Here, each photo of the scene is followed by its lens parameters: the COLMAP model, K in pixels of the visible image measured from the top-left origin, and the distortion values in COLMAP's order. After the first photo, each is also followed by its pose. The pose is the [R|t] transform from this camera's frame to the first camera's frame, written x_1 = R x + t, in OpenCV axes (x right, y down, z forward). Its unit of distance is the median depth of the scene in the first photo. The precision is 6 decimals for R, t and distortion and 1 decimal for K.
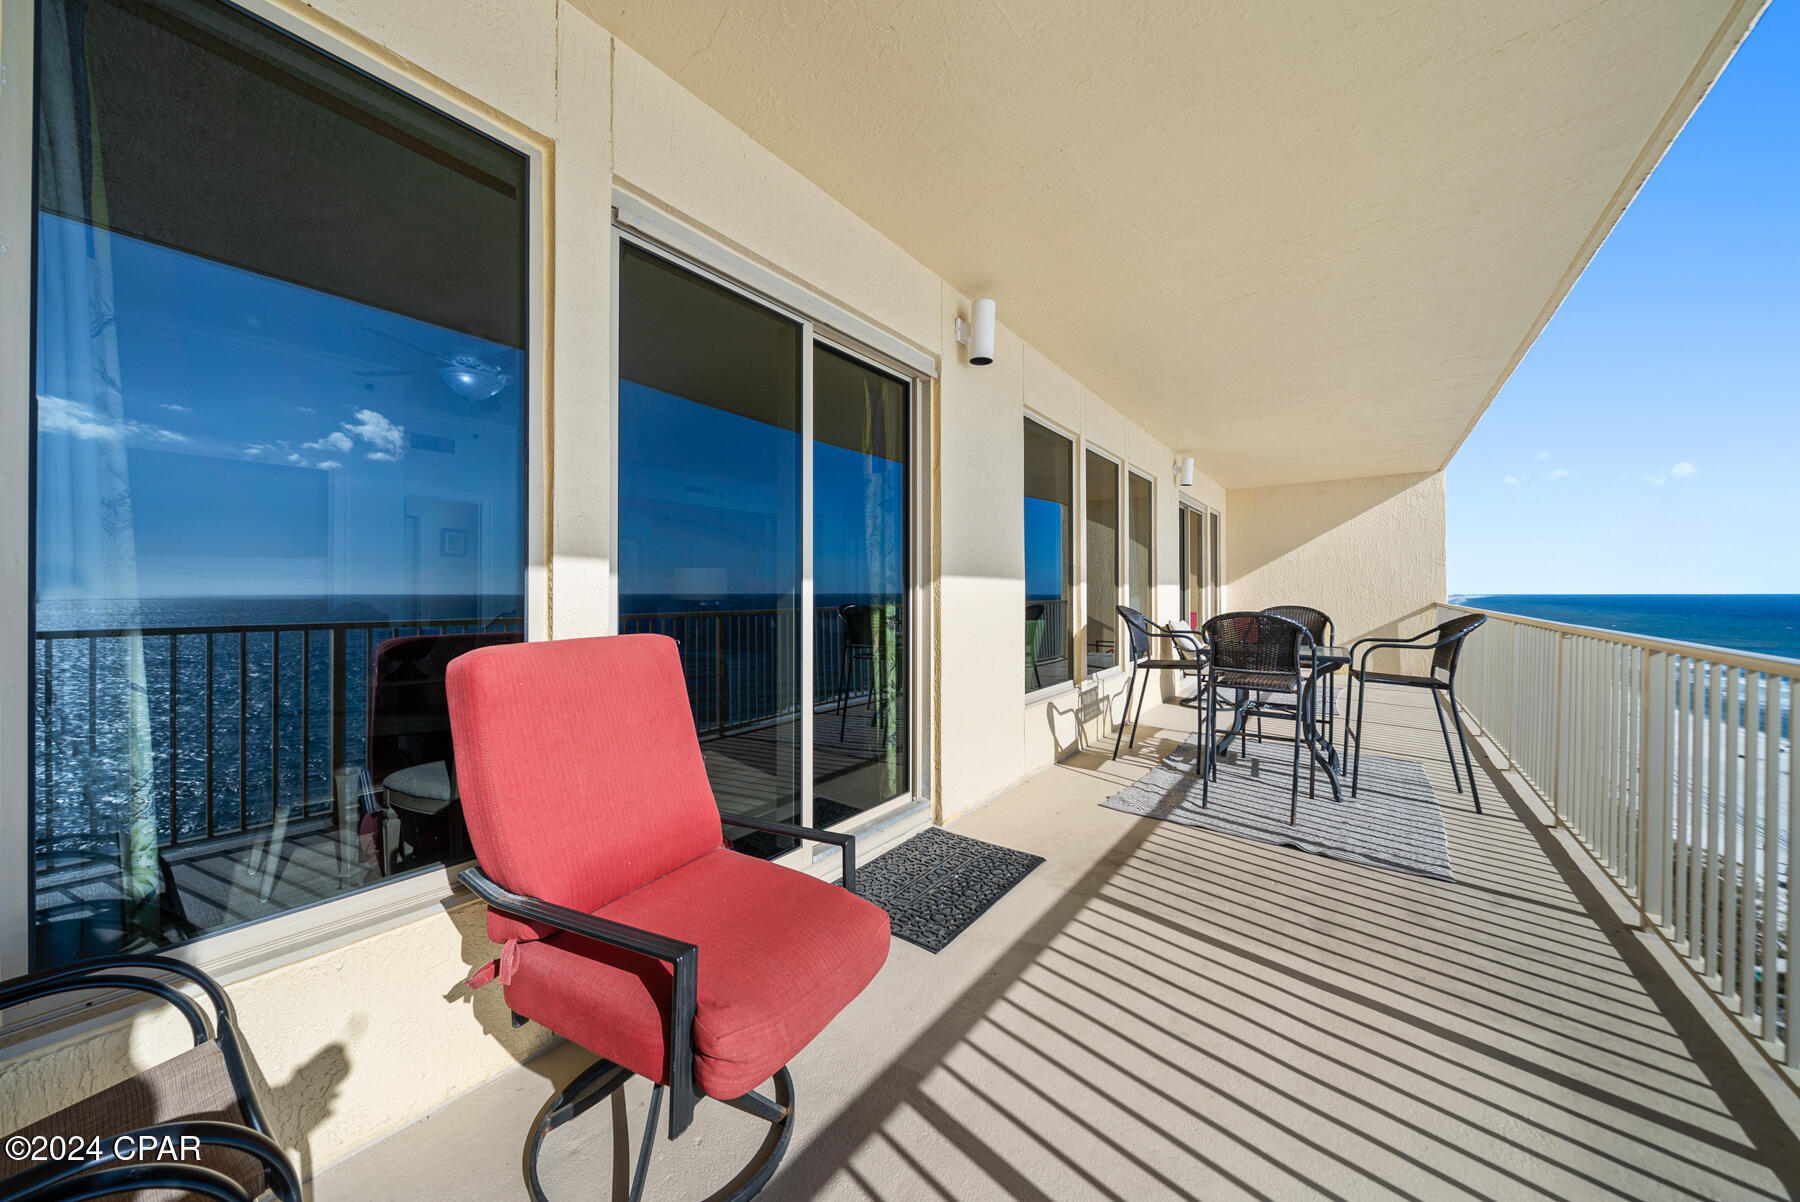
lens RADIAL K [[637.9, 0, 900.0], [0, 637.9, 601.0], [0, 0, 1]] dist [-0.012163, -0.000026]
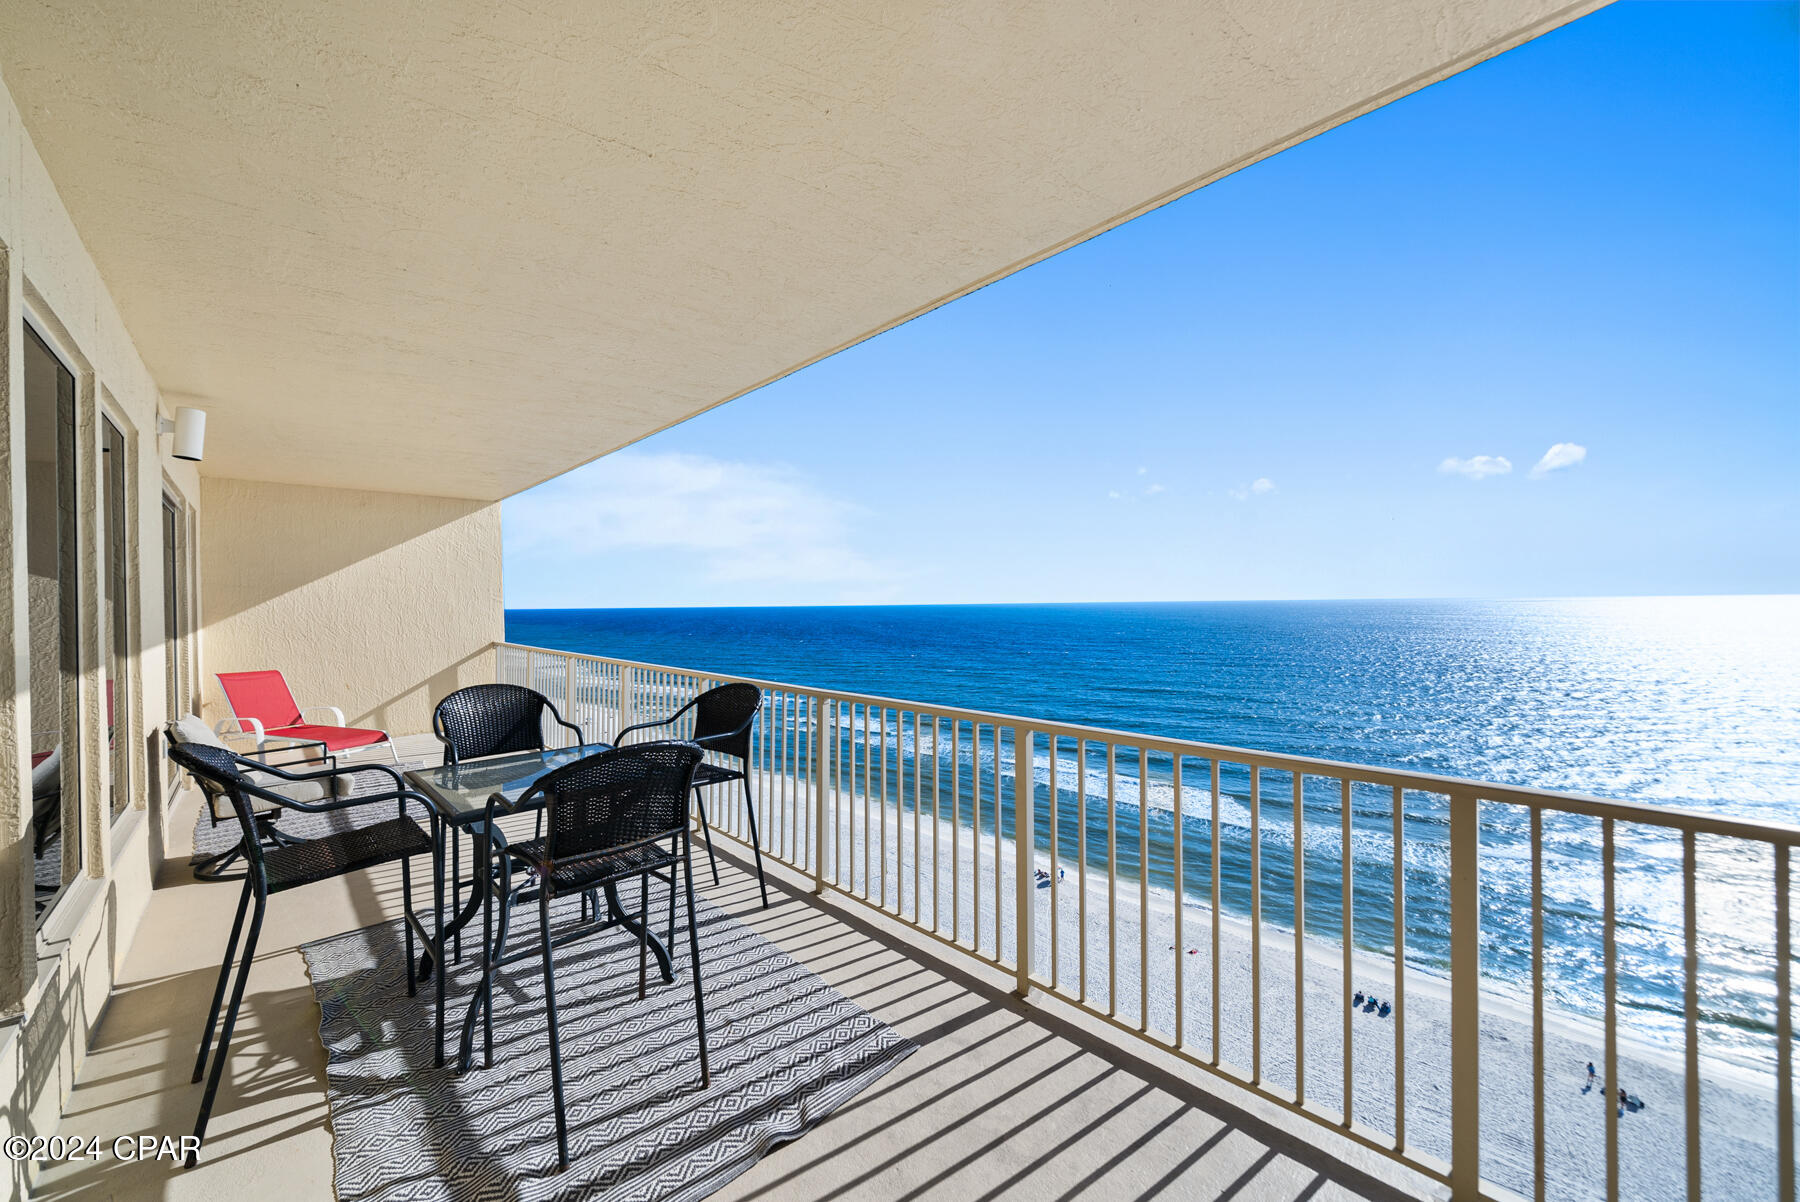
lens RADIAL K [[637.9, 0, 900.0], [0, 637.9, 601.0], [0, 0, 1]] dist [-0.012163, -0.000026]
pose [[0.164180, 0.008850, 0.986391, 0.046798], [0.020251, 0.999719, -0.012340, -0.077032], [-0.986223, 0.022001, 0.163955, 0.586493]]
